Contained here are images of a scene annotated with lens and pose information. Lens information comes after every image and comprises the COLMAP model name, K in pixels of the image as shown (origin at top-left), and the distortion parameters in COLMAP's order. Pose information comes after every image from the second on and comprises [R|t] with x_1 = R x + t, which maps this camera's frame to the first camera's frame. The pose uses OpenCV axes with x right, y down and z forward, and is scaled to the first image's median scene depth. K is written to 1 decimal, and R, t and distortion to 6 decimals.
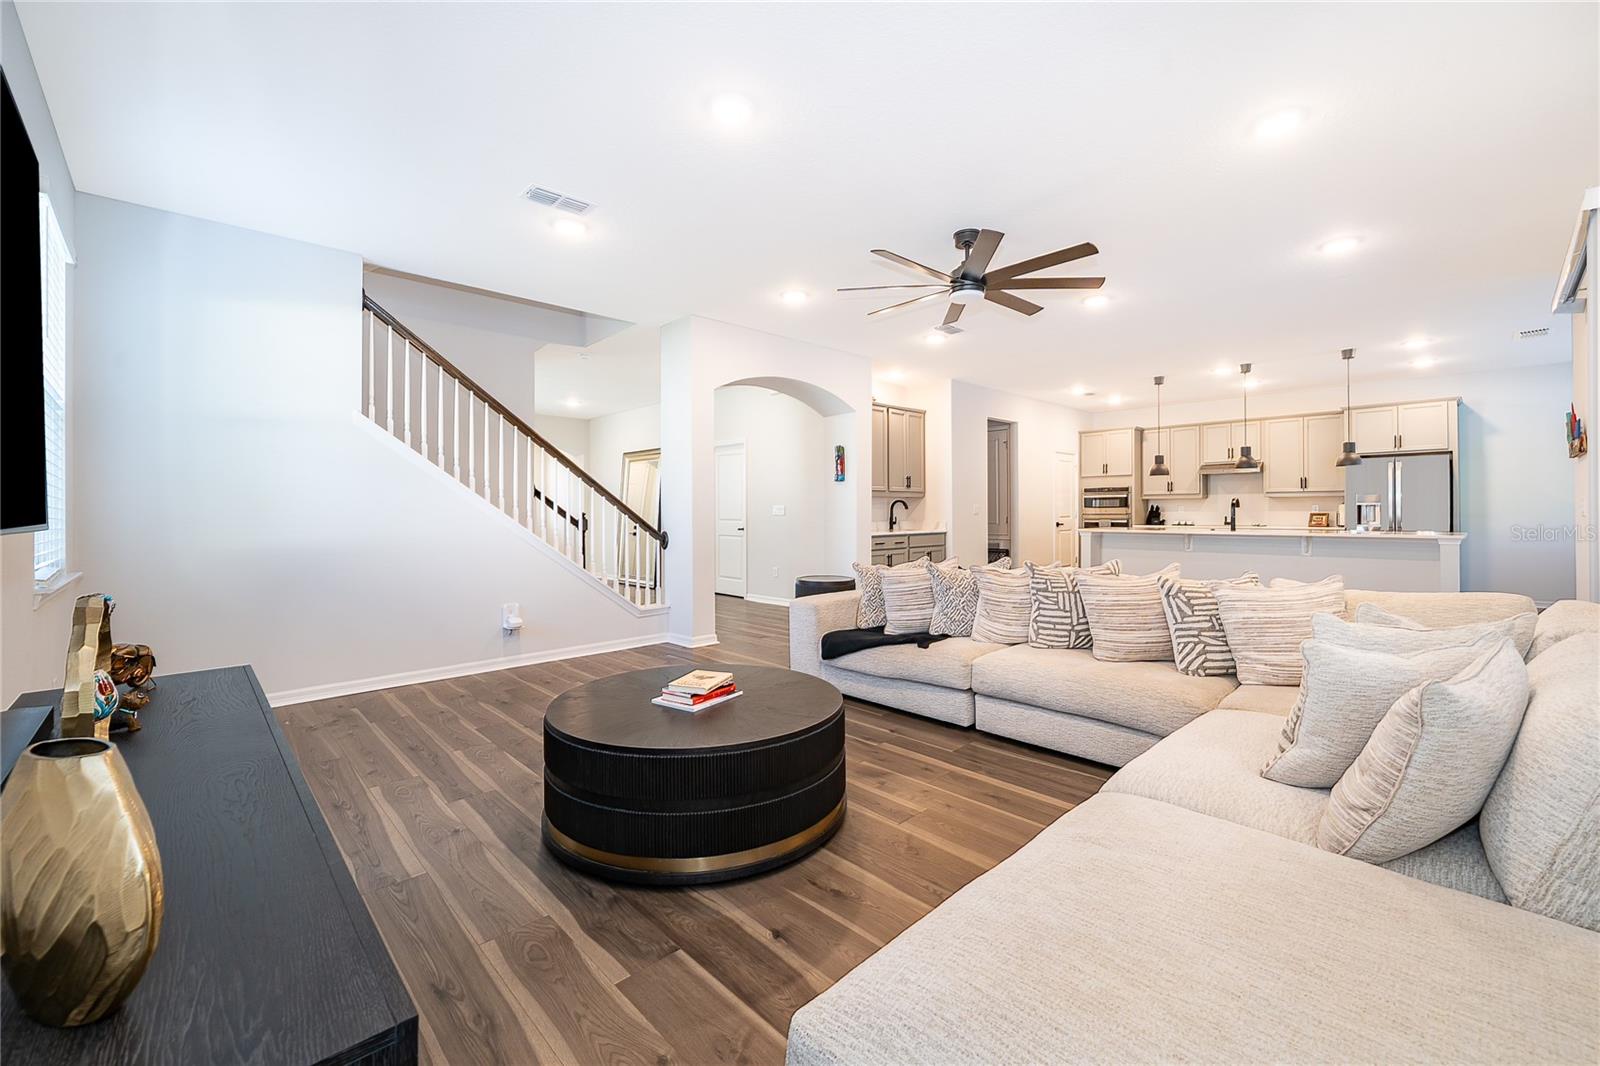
lens RADIAL K [[638.1, 0, 793.1], [0, 638.1, 510.1], [0, 0, 1]] dist [-0.010416, 0.000012]
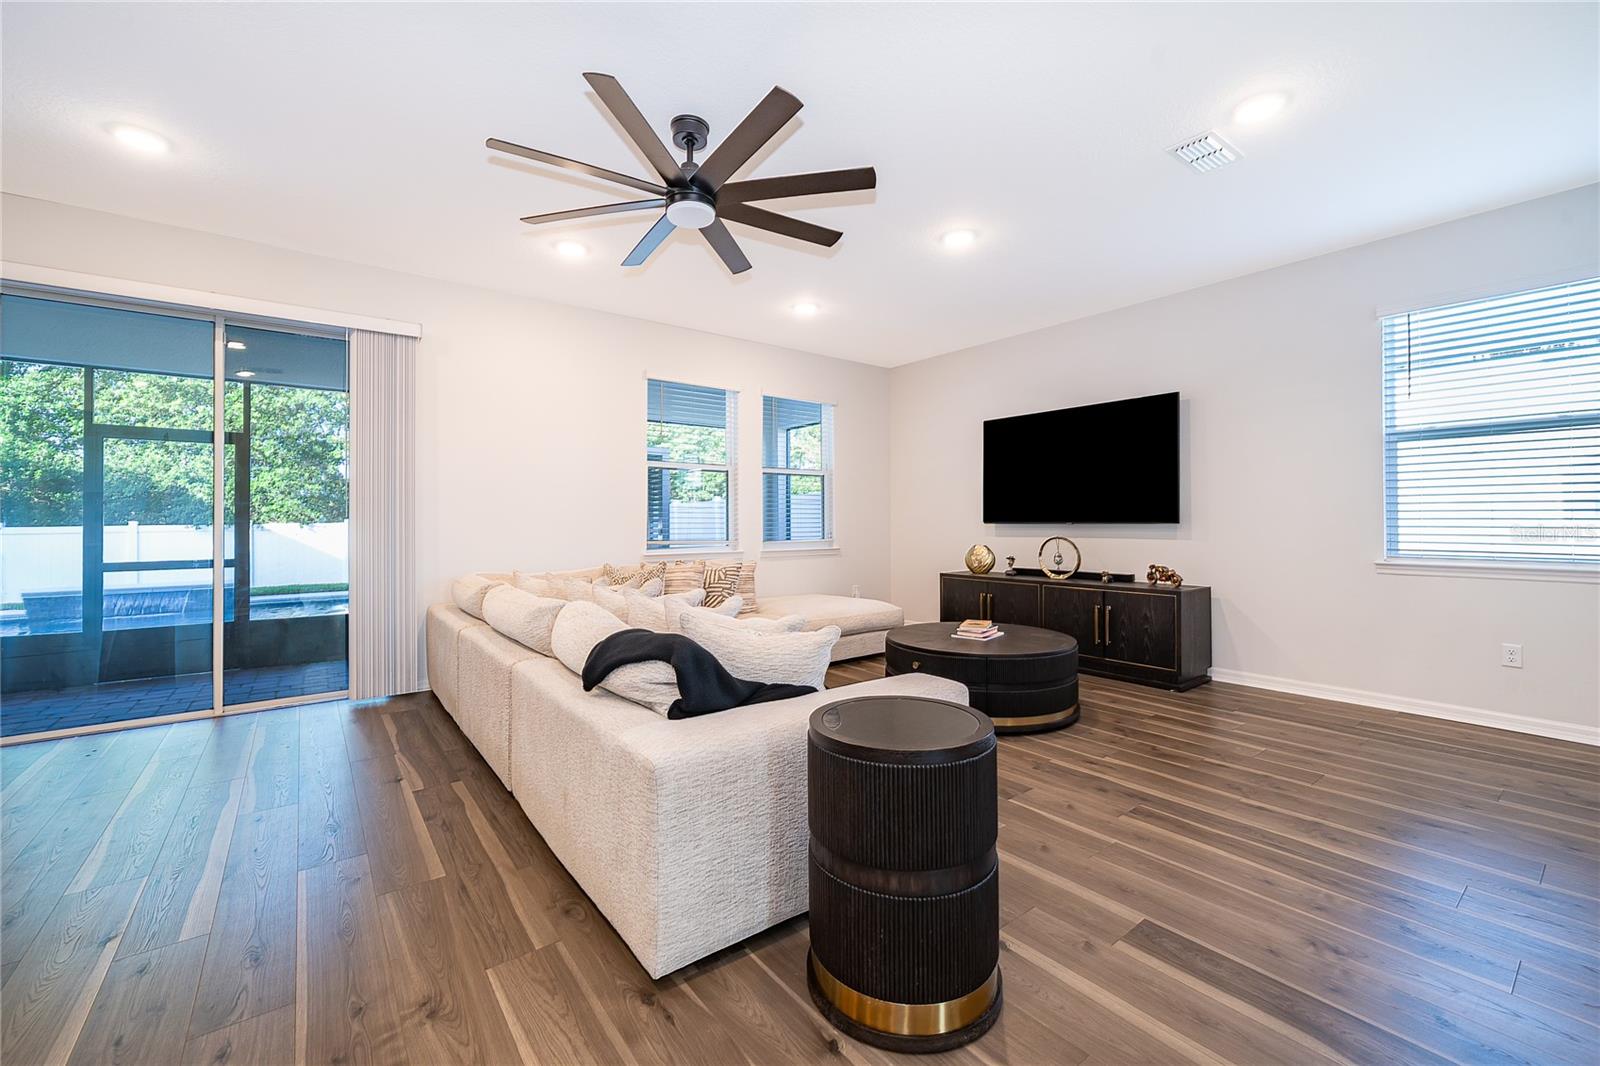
lens RADIAL K [[647.9, 0, 805.6], [0, 647.9, 516.9], [0, 0, 1]] dist [-0.000303, 0.000022]
pose [[-0.994220, 0.010630, 0.106830, 0.045264], [0.009209, 0.999863, -0.013788, 0.006110], [-0.106962, -0.012724, -0.994182, 1.063815]]
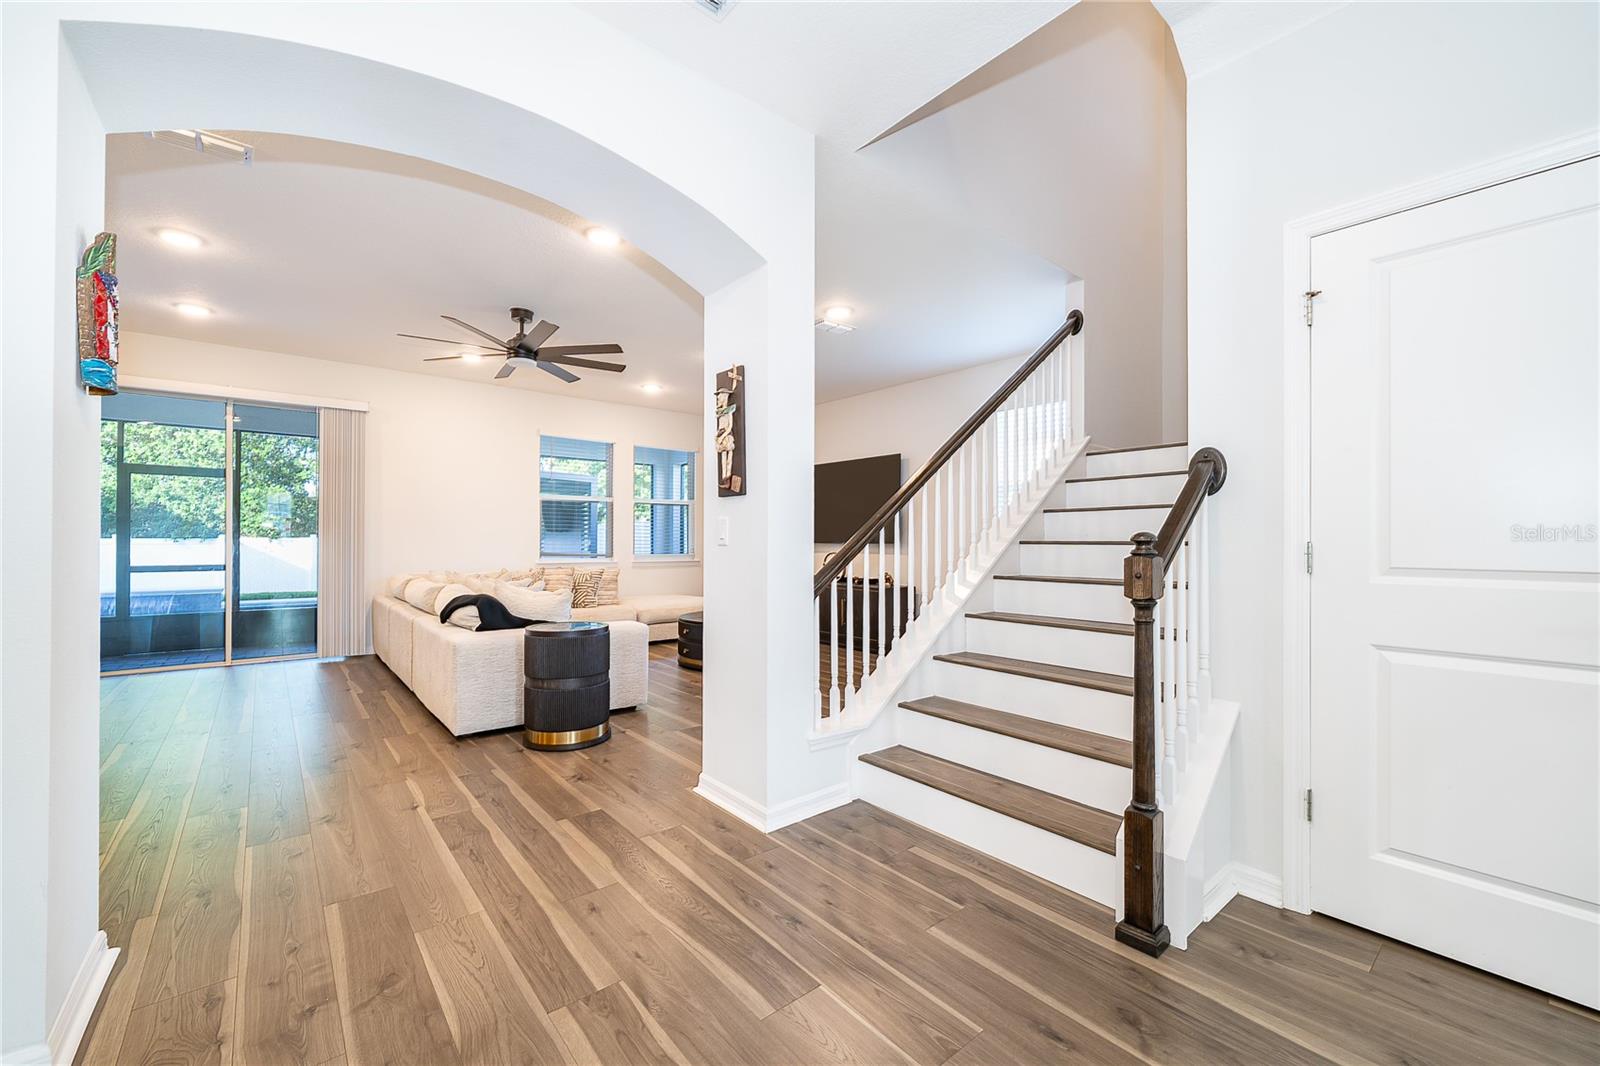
lens RADIAL K [[649.6, 0, 795.0], [0, 649.6, 542.8], [0, 0, 1]] dist [0.007863, -0.000032]
pose [[-0.996452, -0.000866, 0.084159, -0.222685], [-0.001224, 0.999990, -0.004209, 0.008803], [-0.084155, -0.004297, -0.996443, 1.379242]]
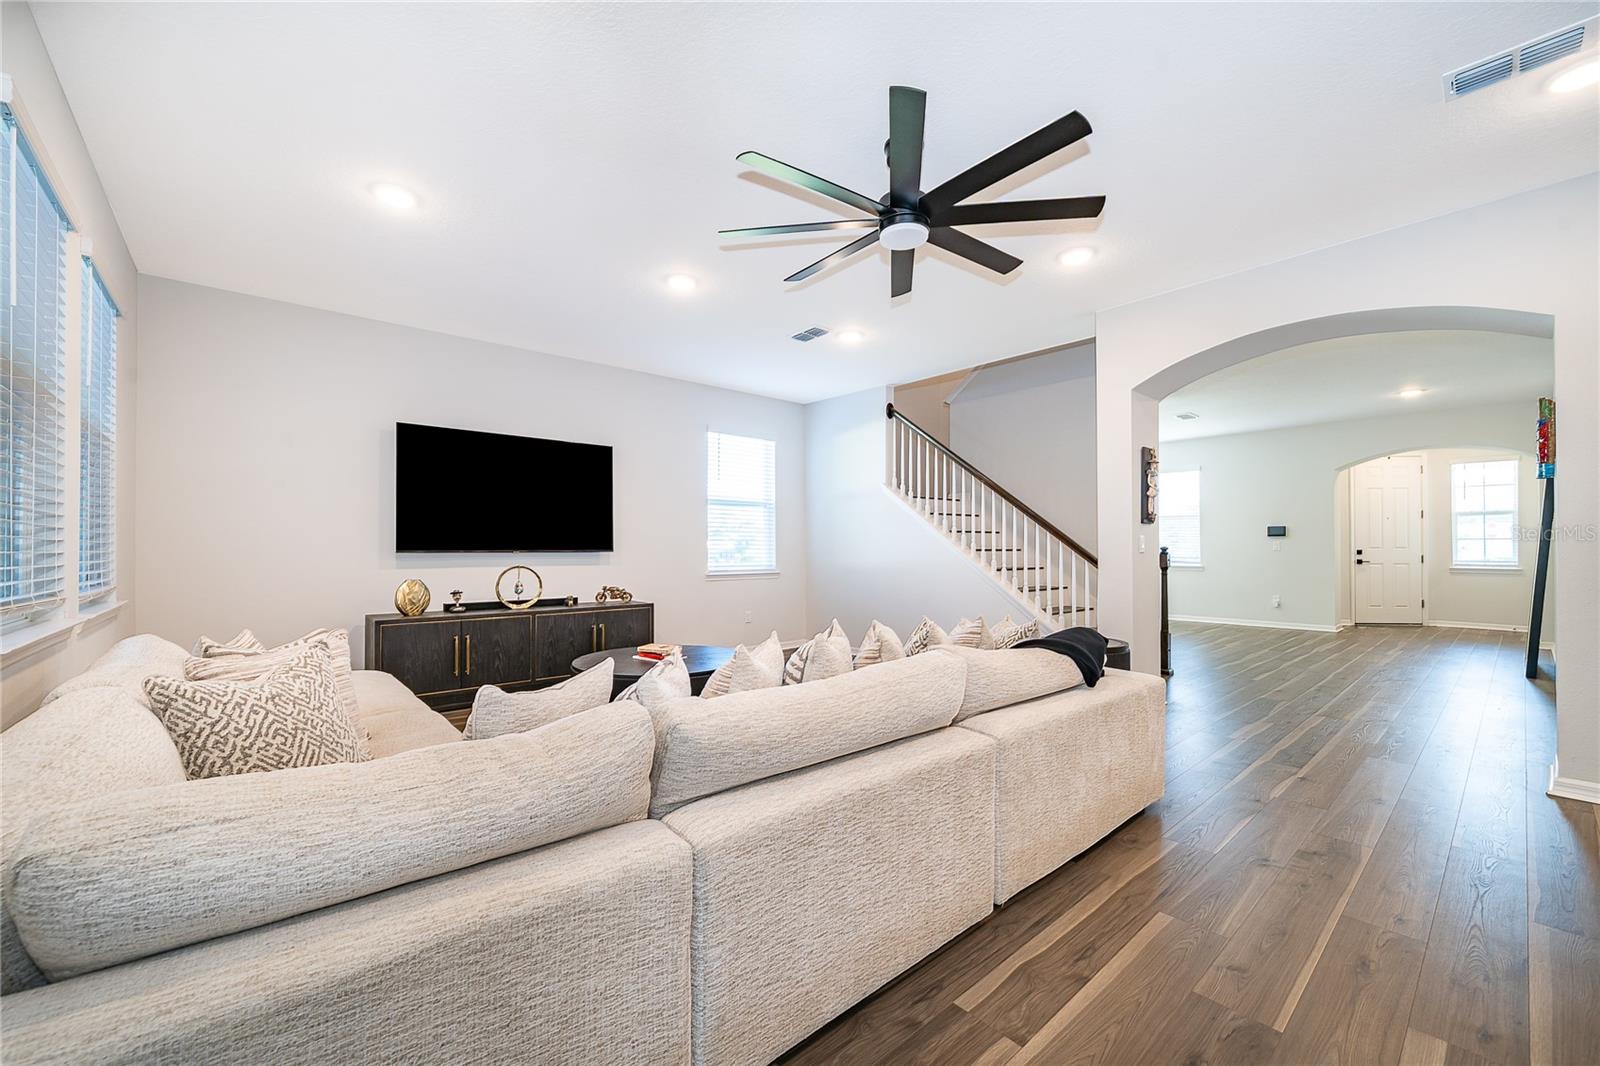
lens RADIAL K [[640.0, 0, 789.9], [0, 640.0, 534.4], [0, 0, 1]] dist [0.008431, -0.000095]
pose [[-0.048144, -0.018582, -0.998668, 0.610735], [0.003232, 0.999819, -0.018759, -0.000104], [0.998835, -0.004131, -0.048076, 0.573345]]
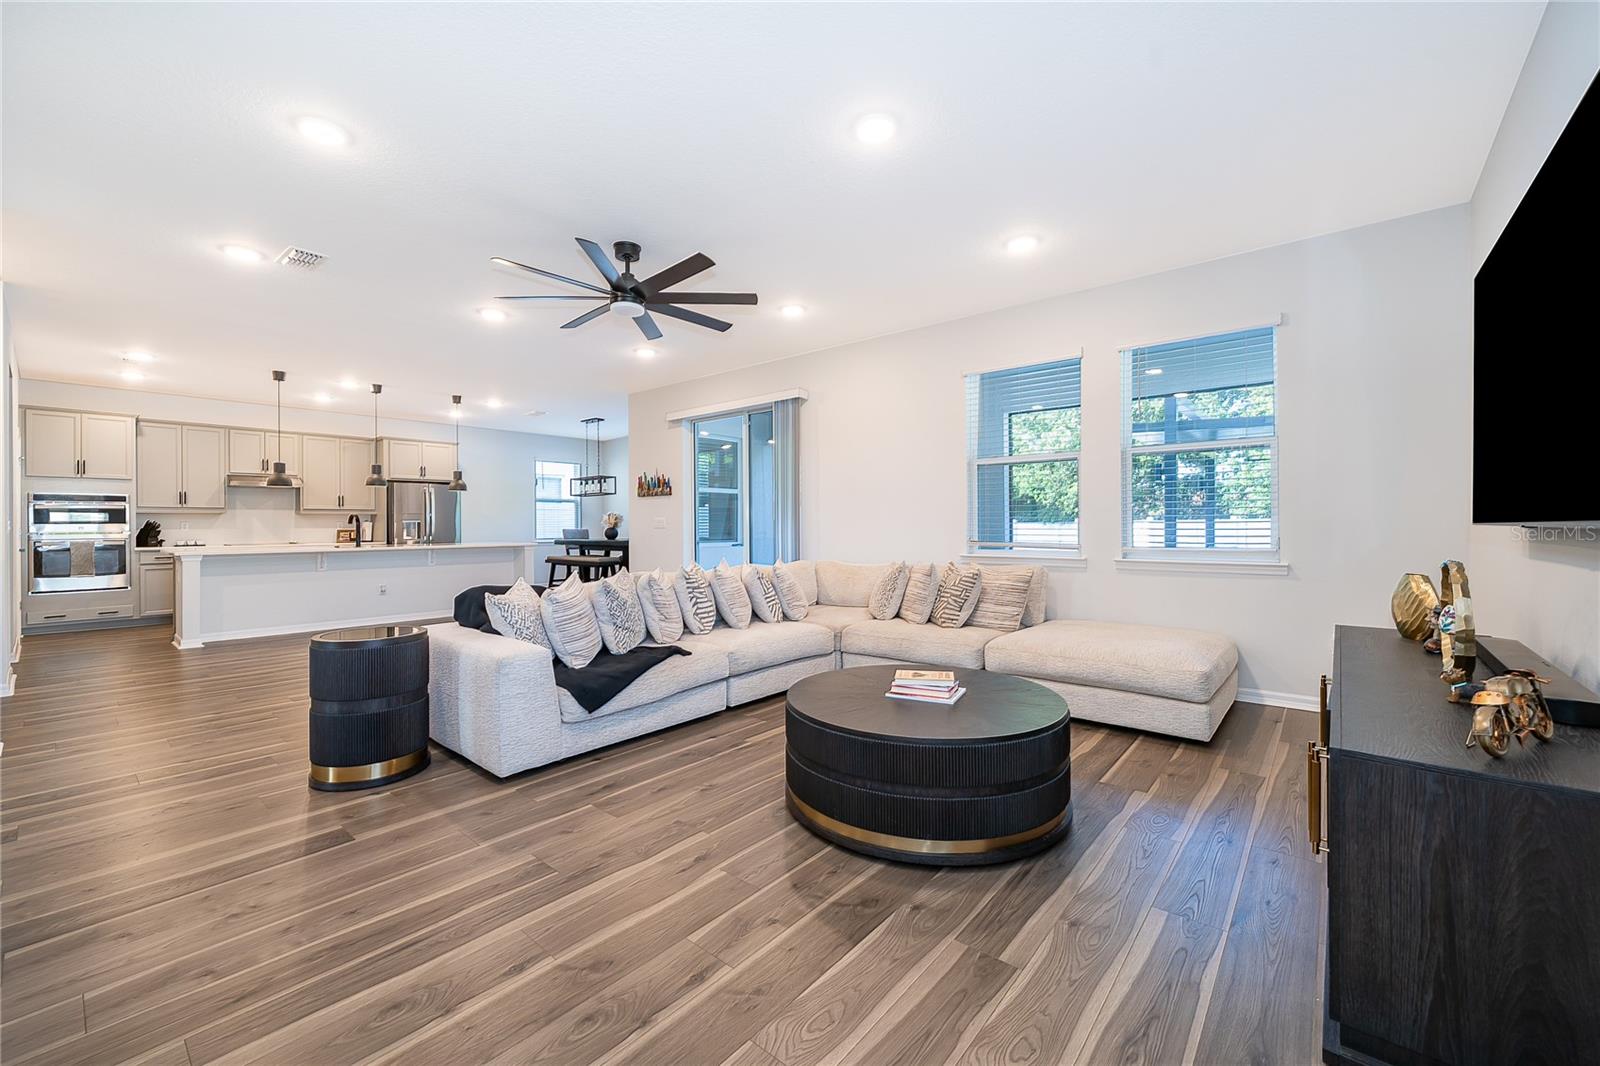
lens RADIAL K [[640.0, 0, 789.9], [0, 640.0, 534.4], [0, 0, 1]] dist [0.008431, -0.000095]
pose [[-0.095797, -0.010515, 0.995345, -0.477439], [0.003061, 0.999936, 0.010858, 0.004706], [-0.995396, 0.004086, -0.095759, 0.528555]]
